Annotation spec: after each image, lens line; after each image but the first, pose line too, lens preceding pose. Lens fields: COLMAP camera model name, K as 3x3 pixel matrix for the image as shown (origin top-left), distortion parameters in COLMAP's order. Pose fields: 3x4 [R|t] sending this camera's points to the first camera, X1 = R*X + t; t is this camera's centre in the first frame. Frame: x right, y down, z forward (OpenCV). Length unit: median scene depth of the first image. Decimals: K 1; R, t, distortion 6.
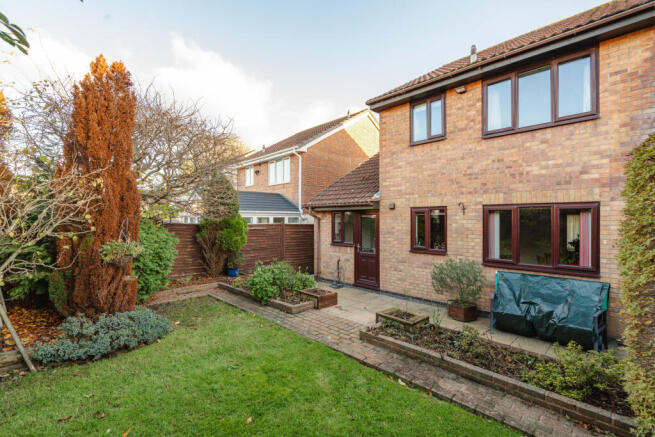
lens RADIAL K [[299.4, 0, 329.1], [0, 299.4, 216.6], [0, 0, 1]] dist [-0.003520, 0.001118]
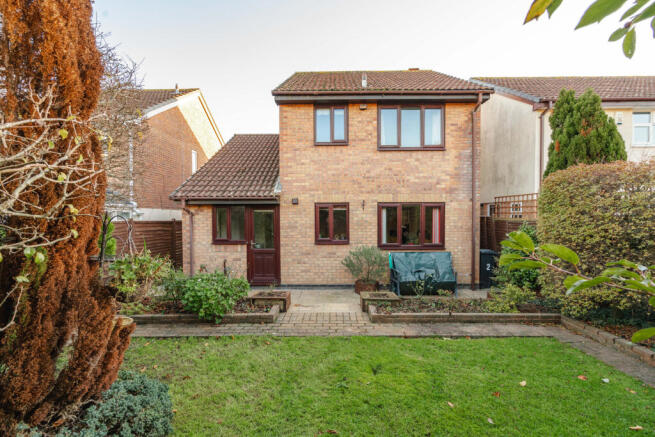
lens RADIAL K [[299.4, 0, 328.9], [0, 299.4, 220.4], [0, 0, 1]] dist [-0.003520, 0.001118]
pose [[0.704825, -0.018672, 0.709135, -0.536692], [-0.001454, 0.999613, 0.027765, 0.002692], [-0.709380, -0.020601, 0.704525, 0.238679]]
